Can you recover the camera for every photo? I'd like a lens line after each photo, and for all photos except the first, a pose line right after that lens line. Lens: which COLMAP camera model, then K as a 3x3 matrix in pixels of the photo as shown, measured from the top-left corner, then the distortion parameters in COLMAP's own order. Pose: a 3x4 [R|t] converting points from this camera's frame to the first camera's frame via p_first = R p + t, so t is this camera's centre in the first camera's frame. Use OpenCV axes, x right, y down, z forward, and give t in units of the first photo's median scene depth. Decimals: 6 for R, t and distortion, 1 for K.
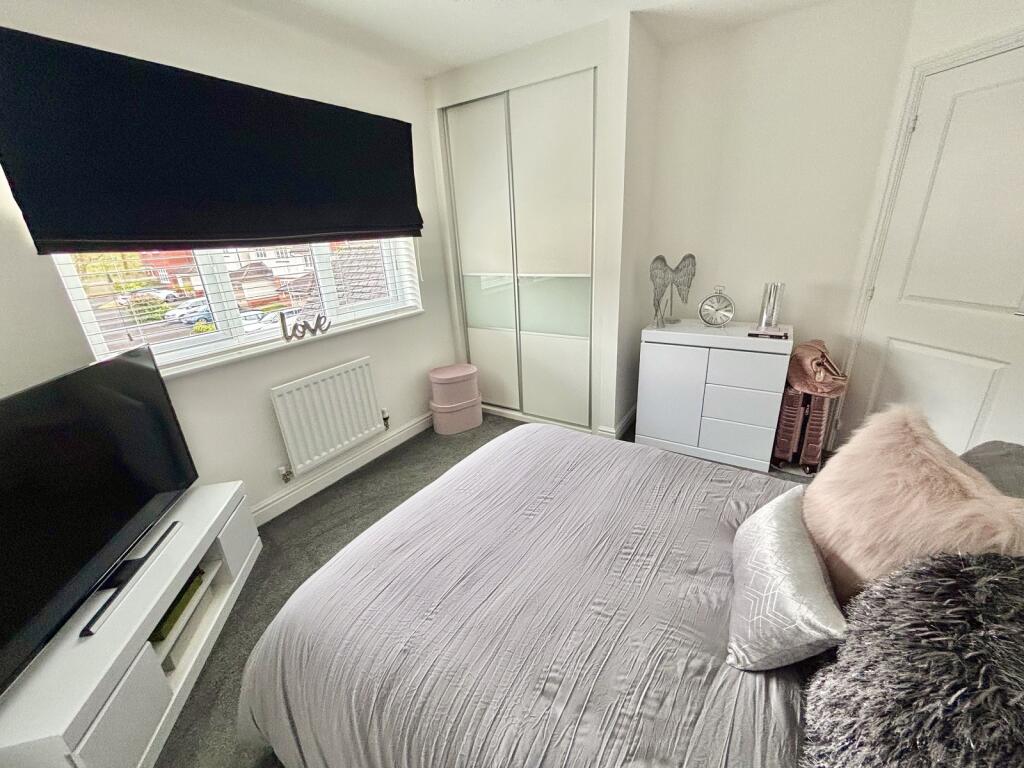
lens RADIAL K [[412.7, 0, 512.0], [0, 412.7, 384.0], [0, 0, 1]] dist [-0.000577, -0.000656]
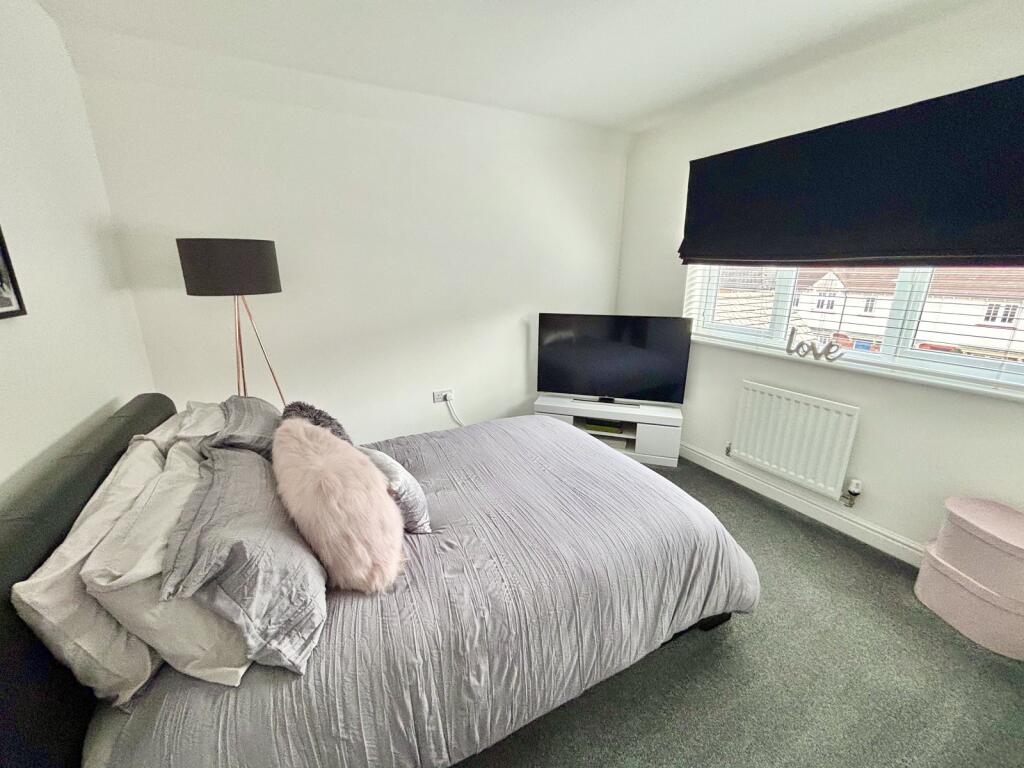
lens RADIAL K [[412.7, 0, 512.0], [0, 412.7, 384.0], [0, 0, 1]] dist [-0.000577, -0.000656]
pose [[-0.474887, 0.296571, -0.828570, 0.708784], [-0.280566, 0.841358, 0.461952, -0.325888], [0.834125, 0.451844, -0.316342, 0.750880]]
